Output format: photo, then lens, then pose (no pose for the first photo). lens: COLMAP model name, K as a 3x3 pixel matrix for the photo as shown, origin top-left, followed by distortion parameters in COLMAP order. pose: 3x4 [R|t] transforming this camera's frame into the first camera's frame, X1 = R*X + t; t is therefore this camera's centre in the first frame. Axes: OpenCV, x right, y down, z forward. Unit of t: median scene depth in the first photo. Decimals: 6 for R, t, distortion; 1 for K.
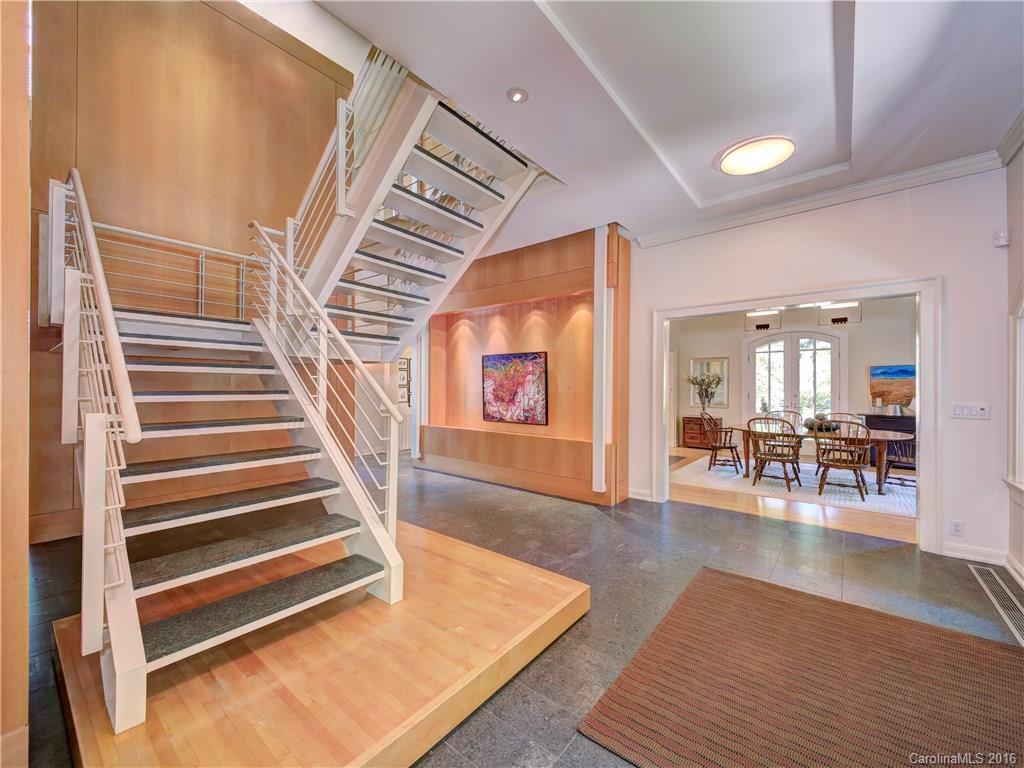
lens RADIAL K [[410.3, 0, 513.2], [0, 410.3, 386.2], [0, 0, 1]] dist [-0.002808, -0.000170]
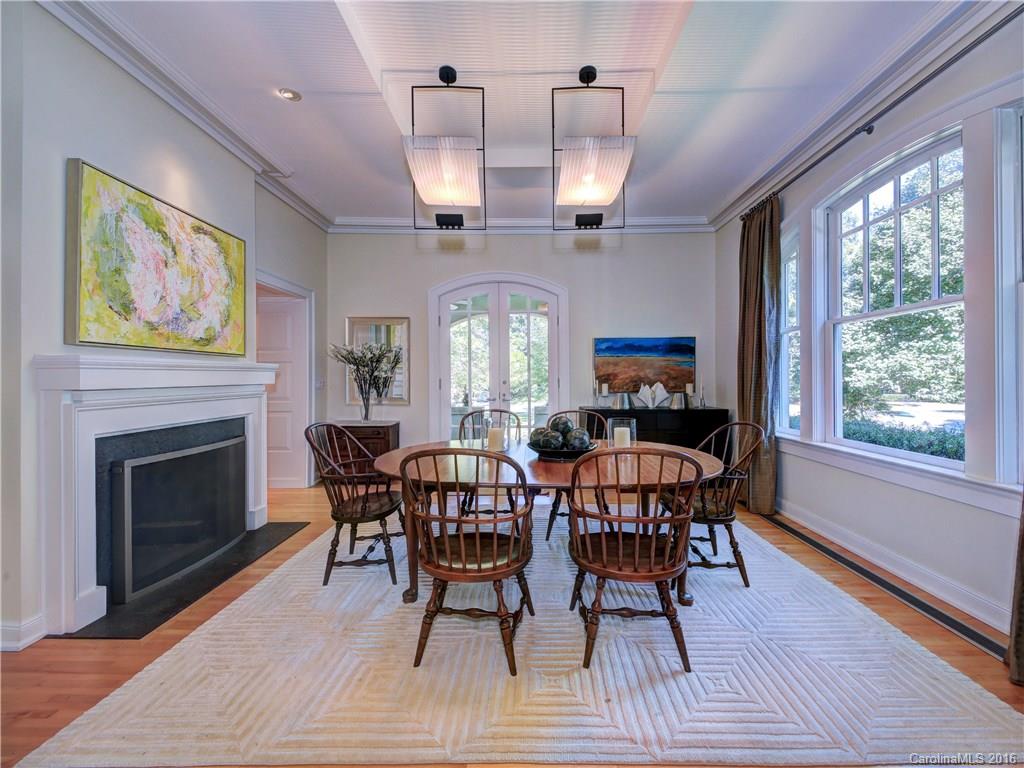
lens RADIAL K [[410.3, 0, 519.1], [0, 410.3, 384.1], [0, 0, 1]] dist [-0.002808, -0.000170]
pose [[0.789209, -0.008152, 0.614070, 0.349603], [0.005316, 0.999965, 0.006443, 0.023818], [-0.614101, -0.001820, 0.789225, 0.537596]]
